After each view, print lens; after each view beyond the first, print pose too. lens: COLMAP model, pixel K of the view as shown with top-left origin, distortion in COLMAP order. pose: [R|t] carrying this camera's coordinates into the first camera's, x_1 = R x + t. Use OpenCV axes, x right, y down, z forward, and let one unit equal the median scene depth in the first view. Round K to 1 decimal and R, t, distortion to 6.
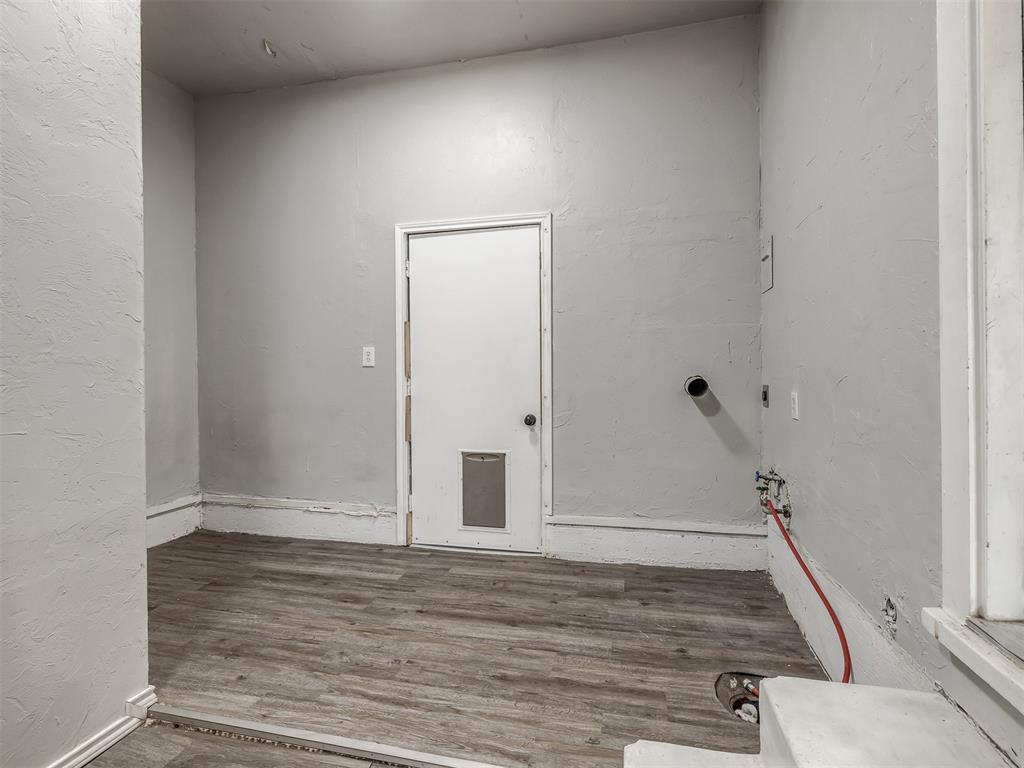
lens RADIAL K [[481.6, 0, 518.2], [0, 481.6, 380.0], [0, 0, 1]] dist [-0.013352, 0.000105]
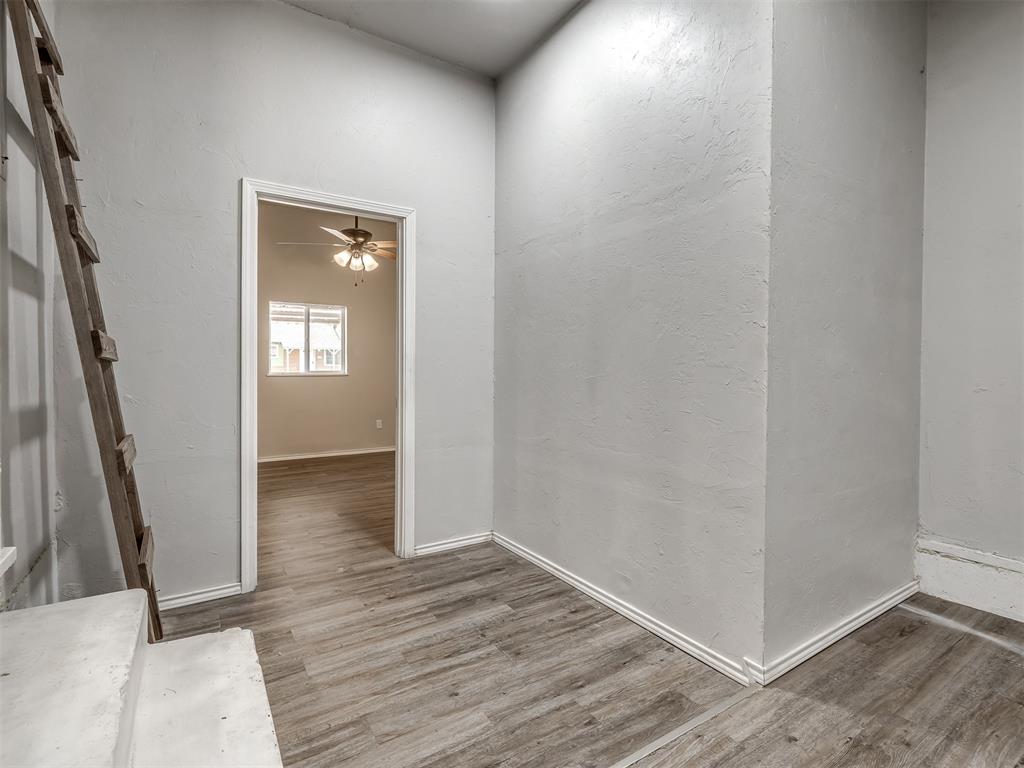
lens RADIAL K [[502.0, 0, 510.0], [0, 502.0, 379.0], [0, 0, 1]] dist [-0.008897, 0.000401]
pose [[-0.687841, 0.024354, -0.725452, 0.426286], [-0.007947, 0.999124, 0.041076, -0.046564], [0.725818, 0.034019, -0.687046, 1.357709]]
